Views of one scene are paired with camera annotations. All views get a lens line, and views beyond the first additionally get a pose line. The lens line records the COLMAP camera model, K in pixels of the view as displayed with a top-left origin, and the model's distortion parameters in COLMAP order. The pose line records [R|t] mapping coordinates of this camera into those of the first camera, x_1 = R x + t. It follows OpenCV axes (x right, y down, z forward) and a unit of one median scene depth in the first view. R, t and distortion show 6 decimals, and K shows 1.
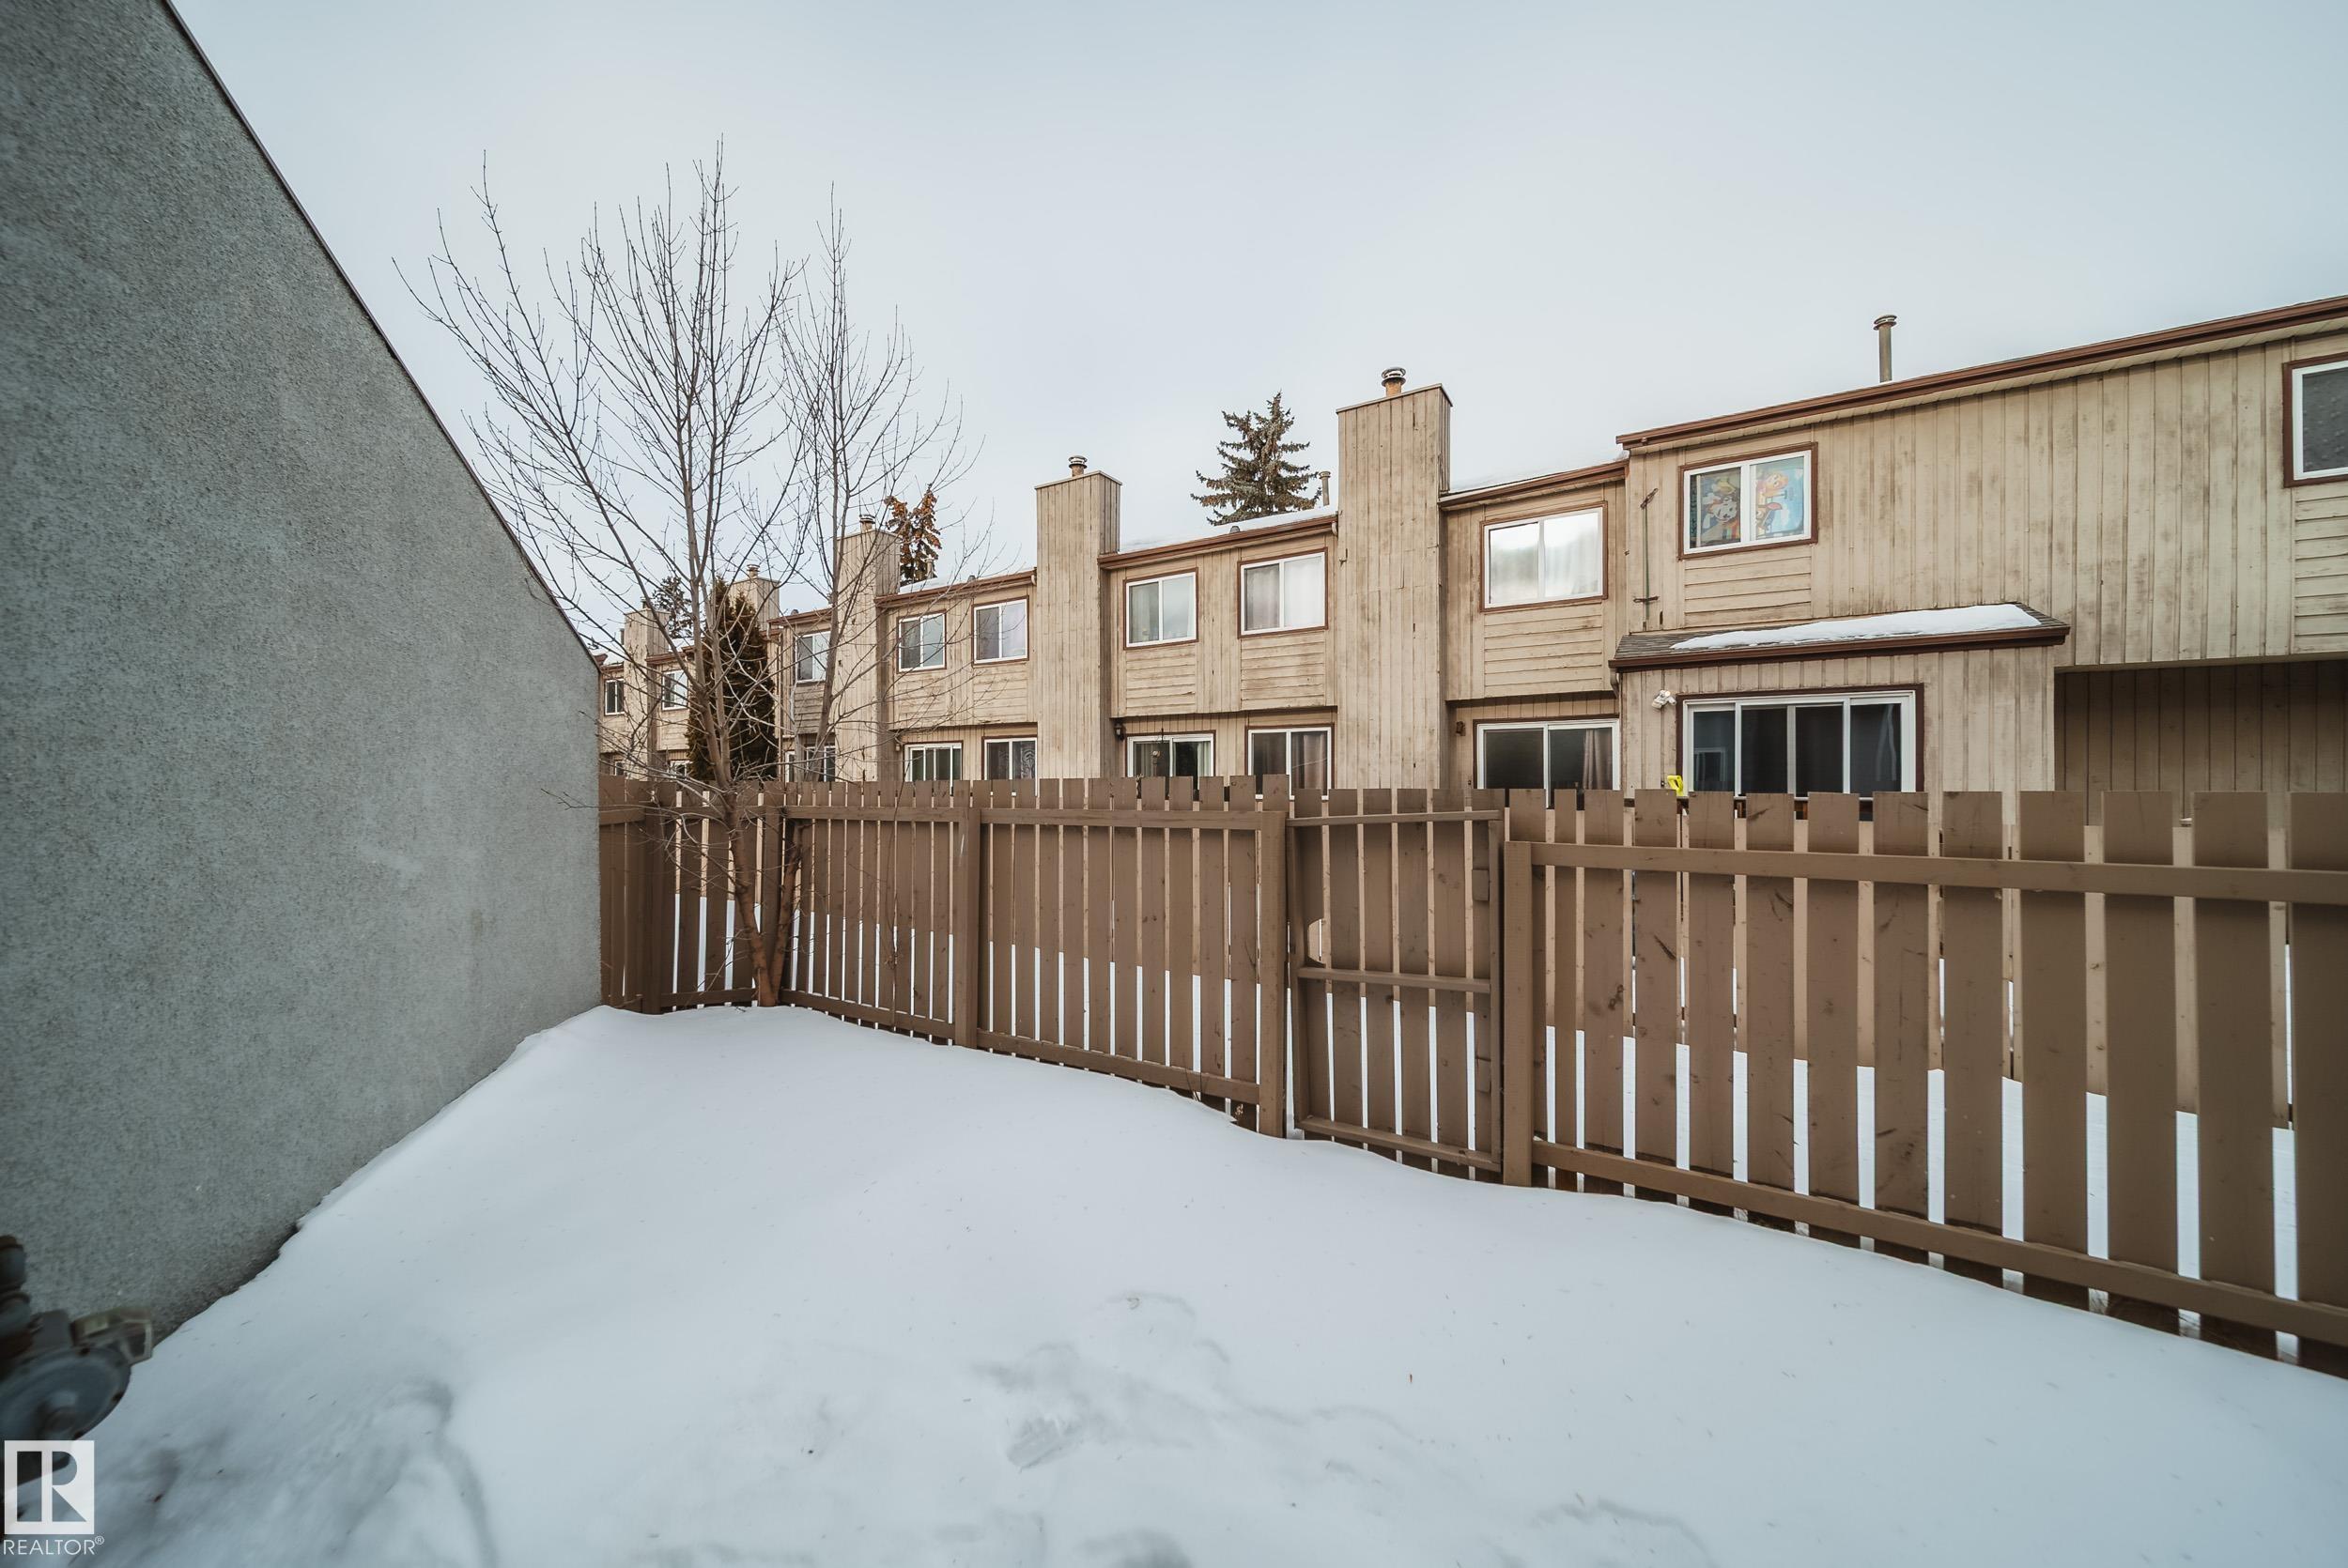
lens RADIAL K [[830.0, 0, 1168.7], [0, 830.0, 782.9], [0, 0, 1]] dist [0.000937, -0.001635]
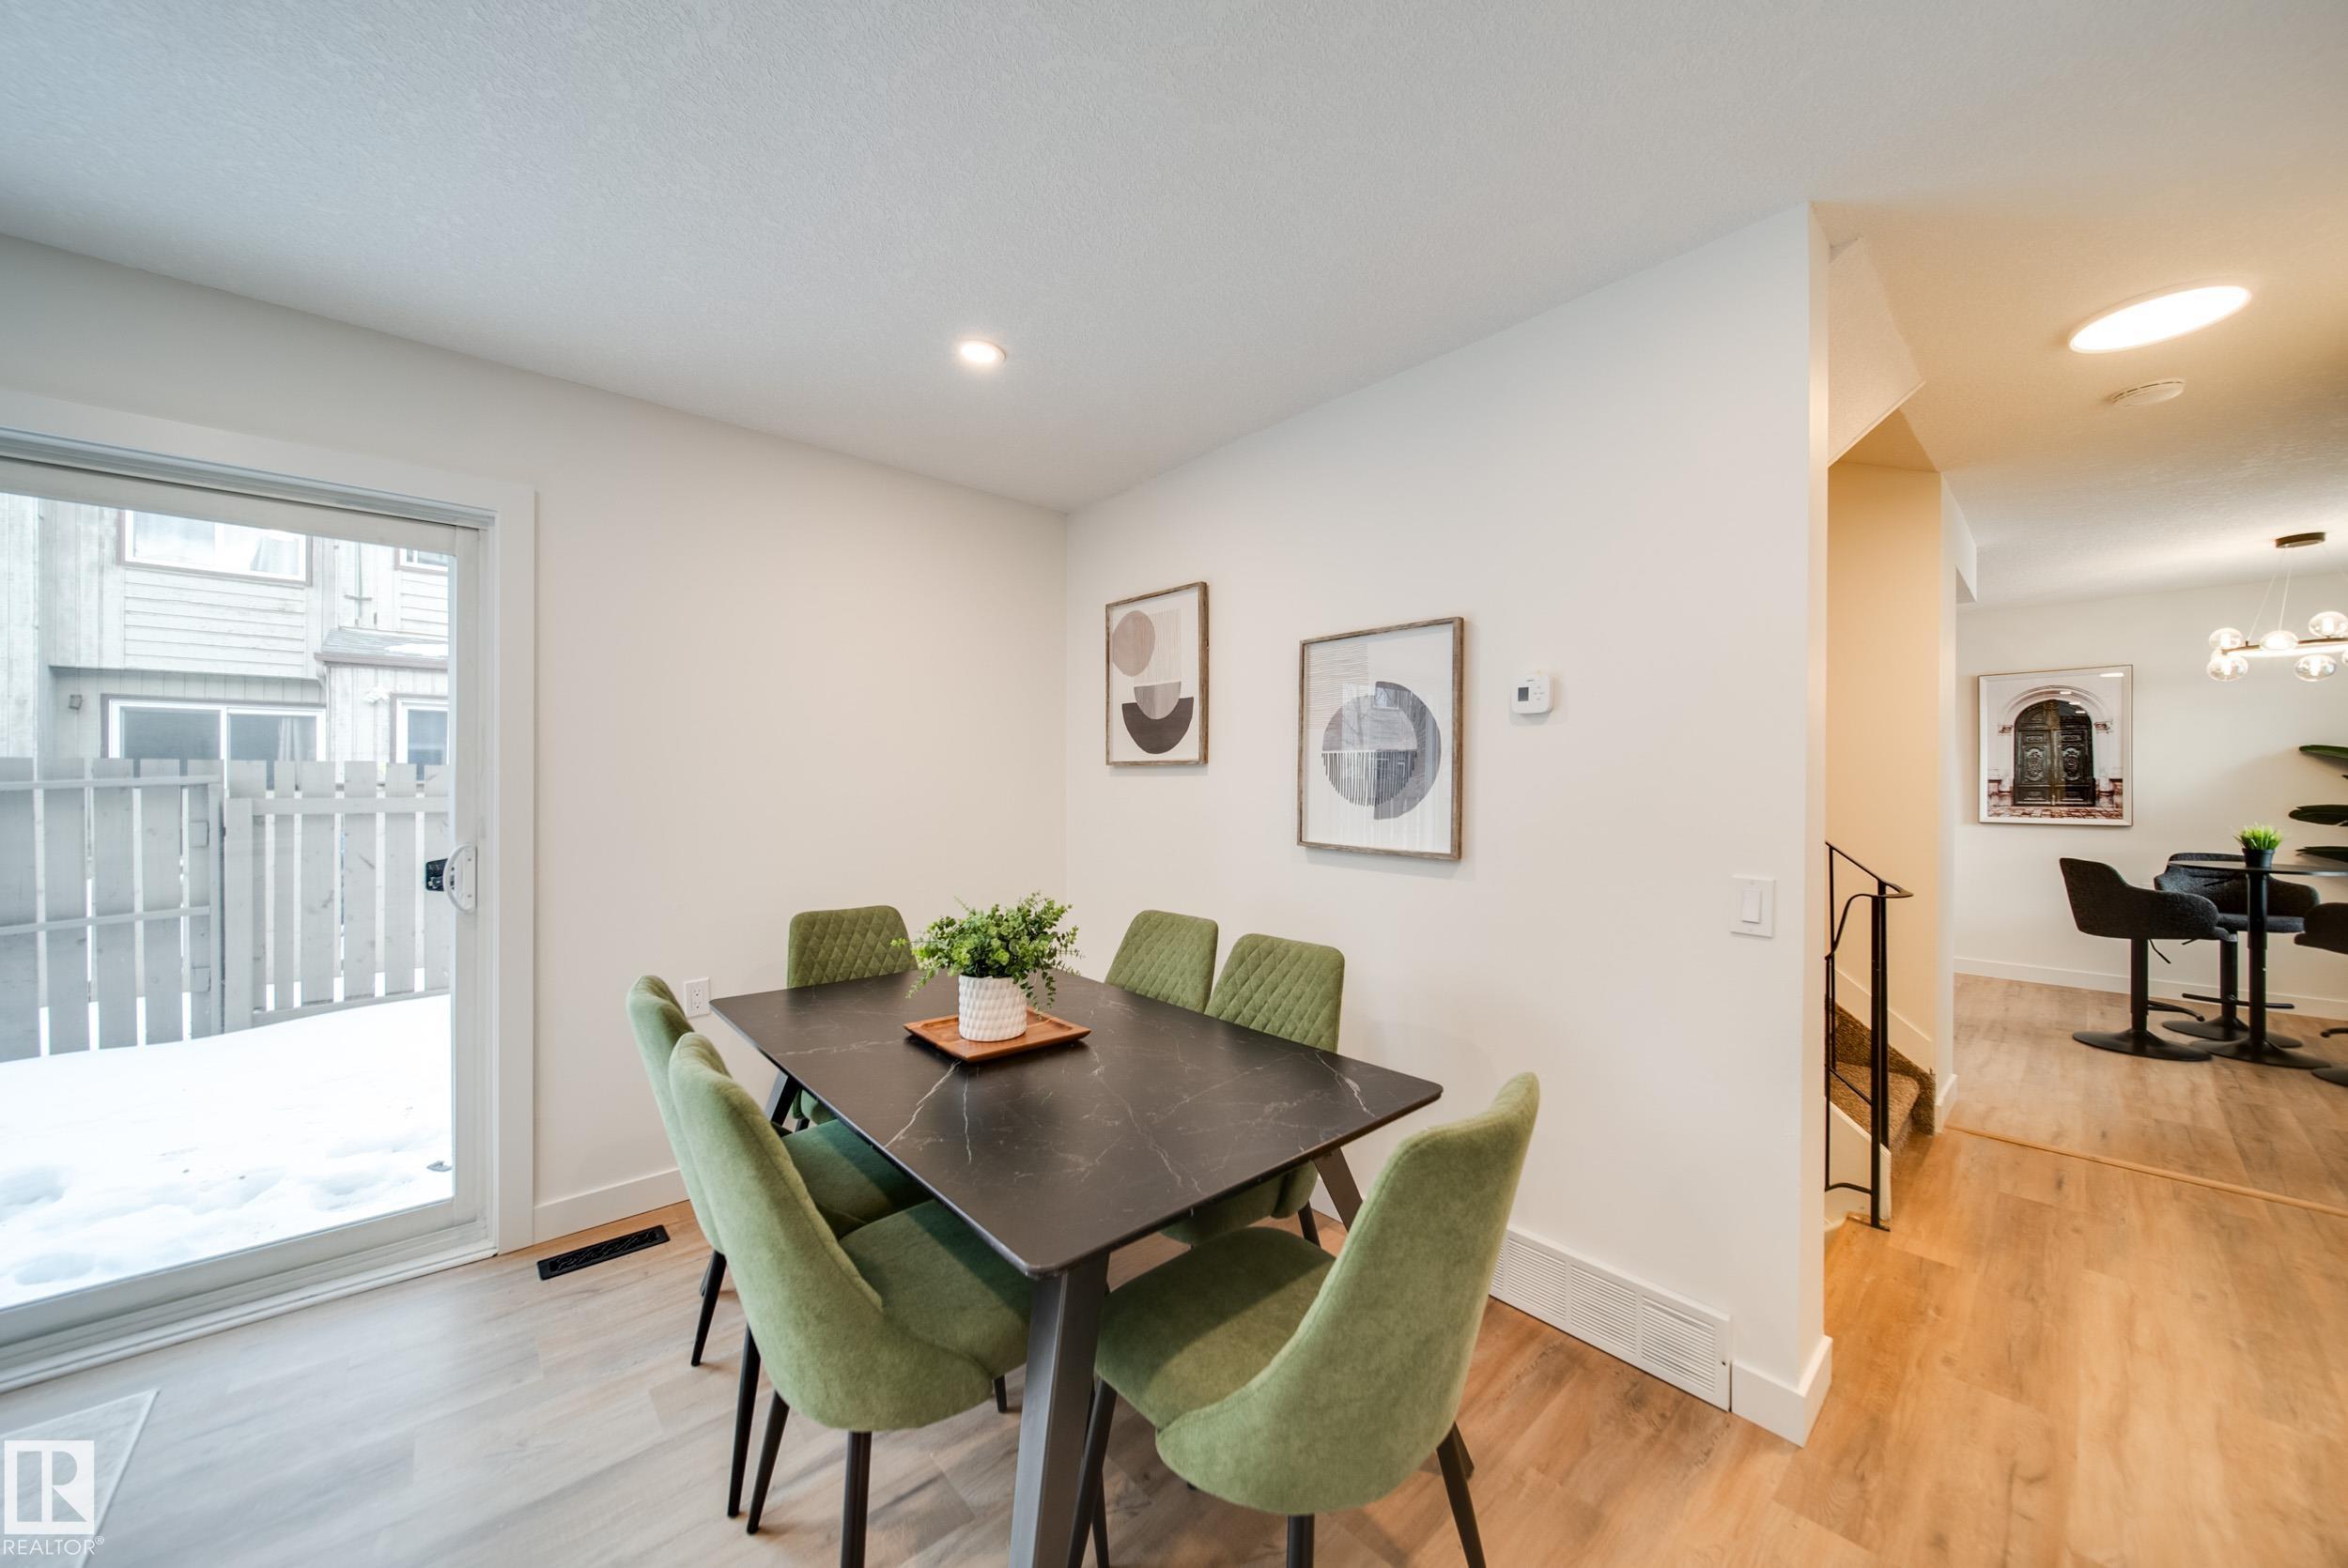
lens RADIAL K [[830.0, 0, 1164.3], [0, 830.0, 781.1], [0, 0, 1]] dist [0.000937, -0.001635]
pose [[0.274404, 0.007493, 0.961585, -0.188741], [-0.002207, 0.999972, -0.007163, 0.019916], [-0.961612, -0.000157, 0.274413, -0.332850]]
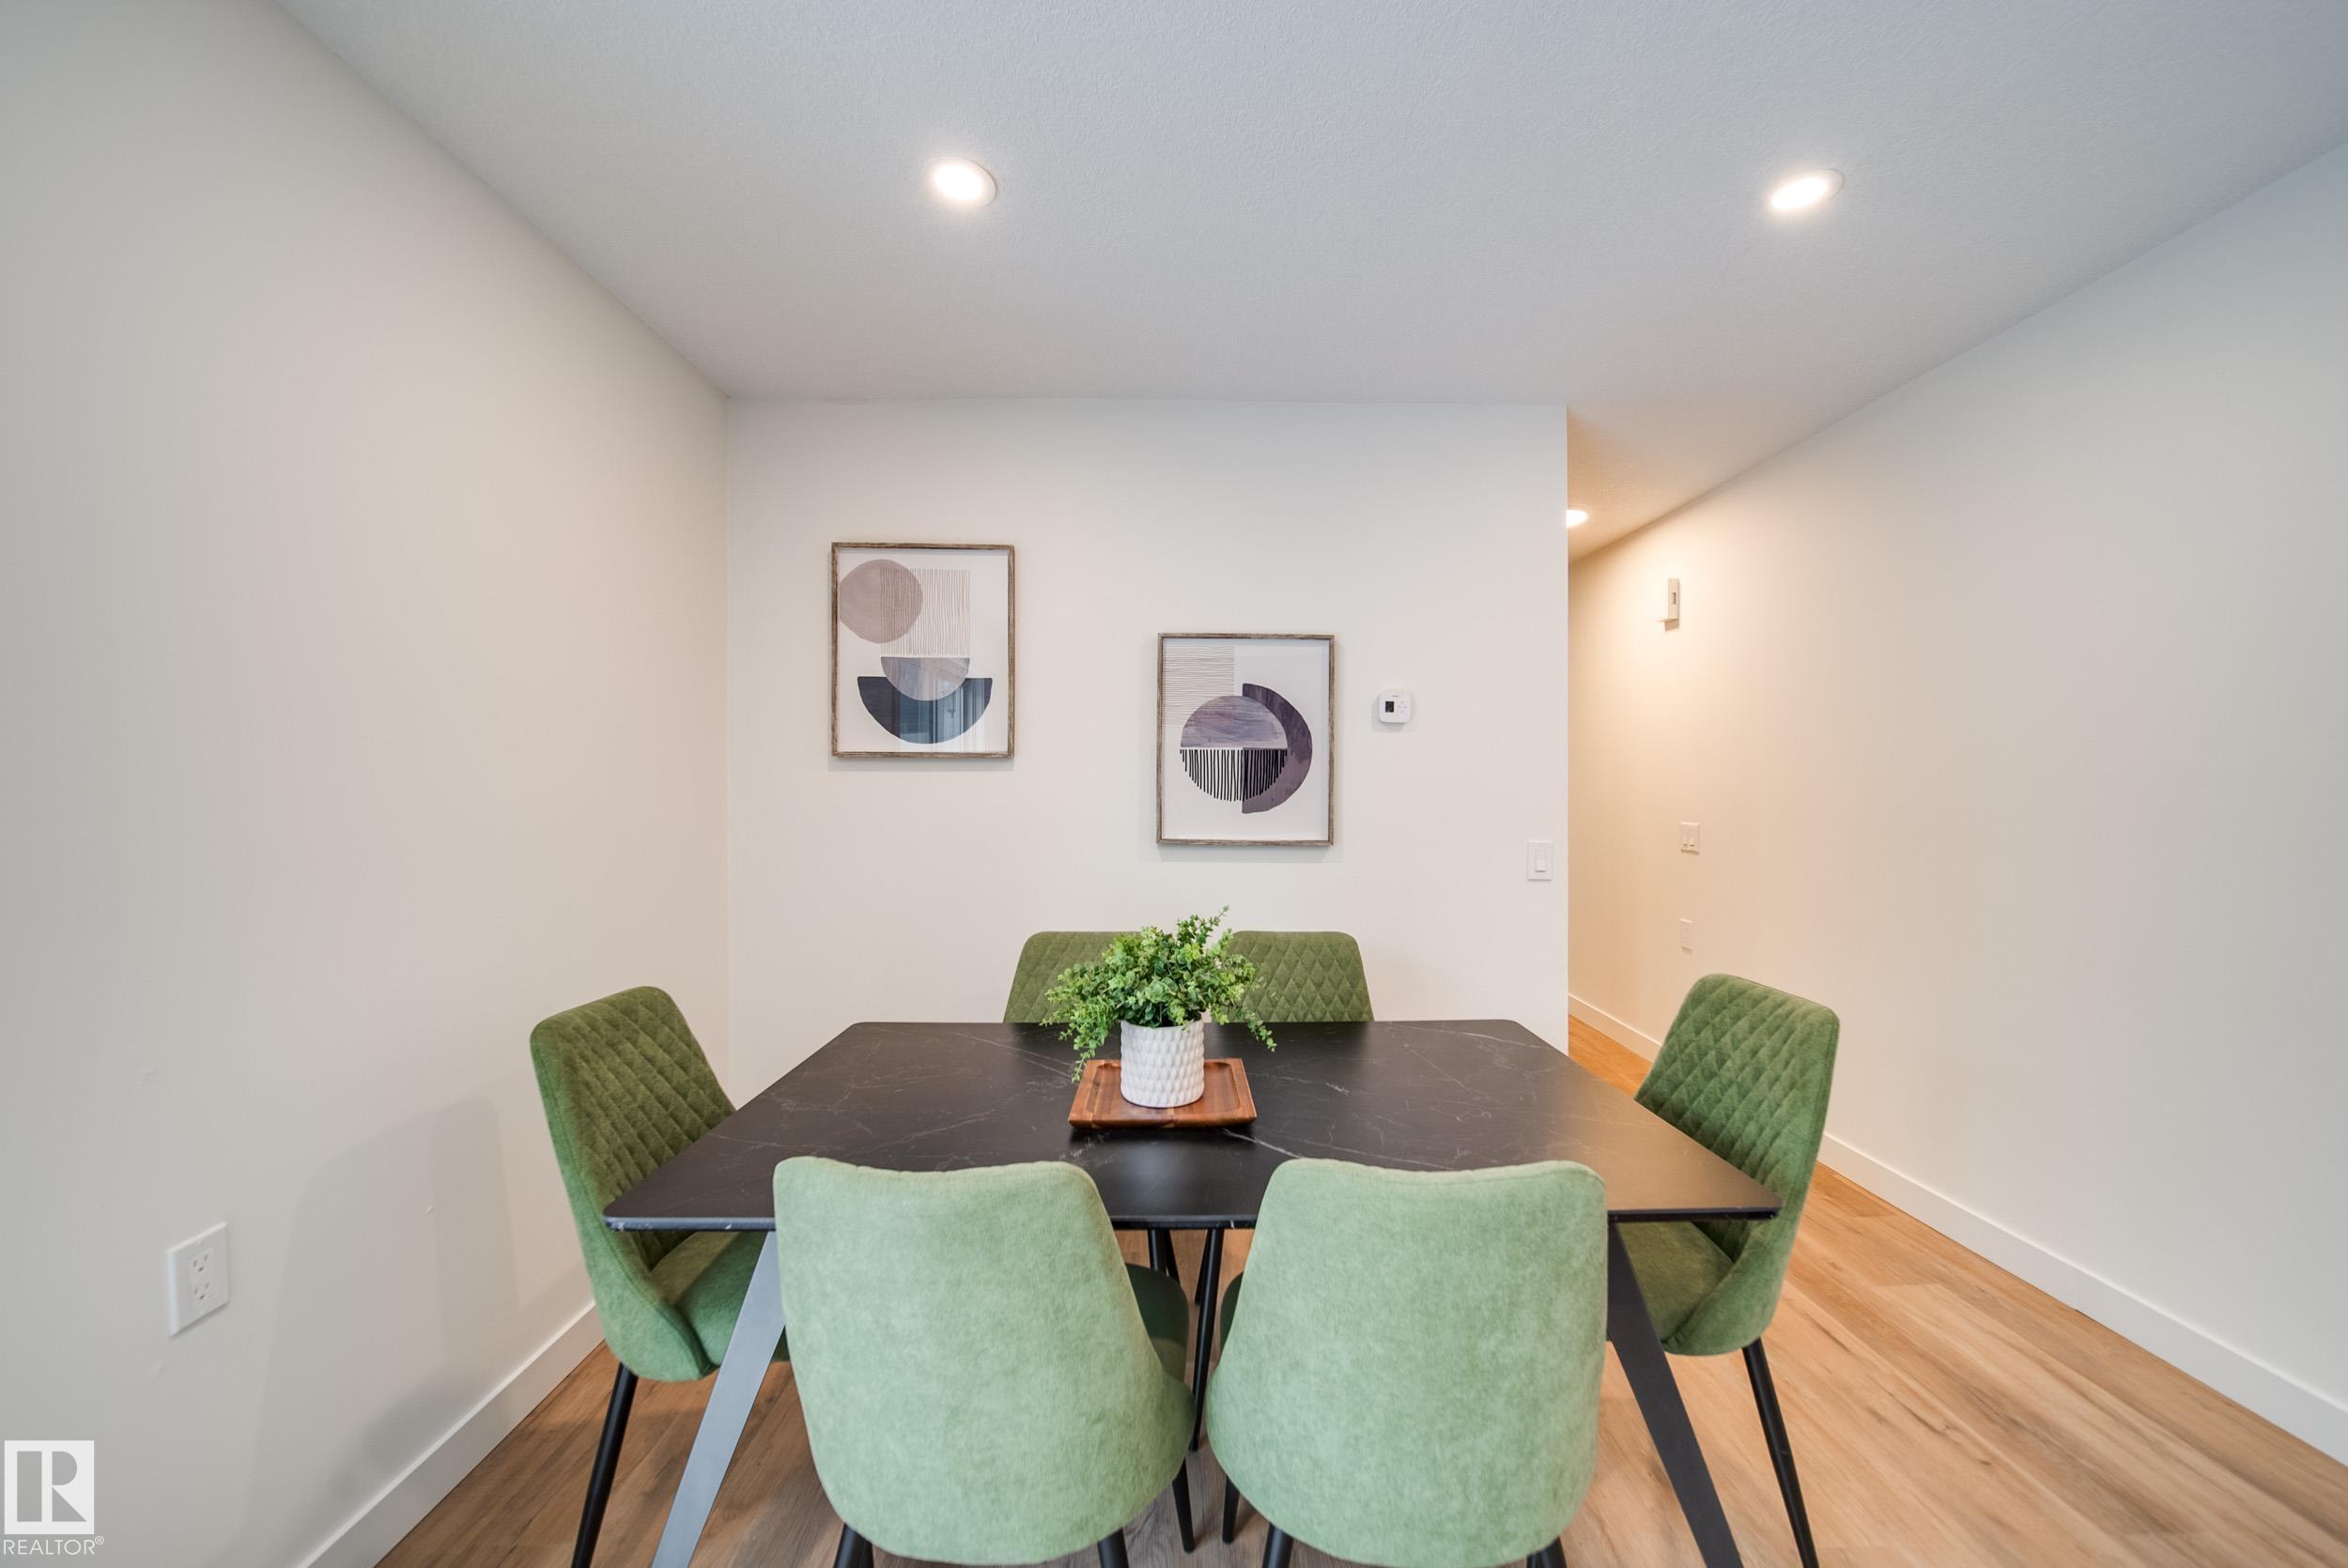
lens RADIAL K [[830.0, 0, 1199.5], [0, 830.0, 789.7], [0, 0, 1]] dist [0.000937, -0.001635]
pose [[-0.555656, -0.002043, 0.831410, -0.138606], [0.005167, 0.999969, 0.005911, 0.020304], [-0.831397, 0.007580, -0.555628, -0.149256]]
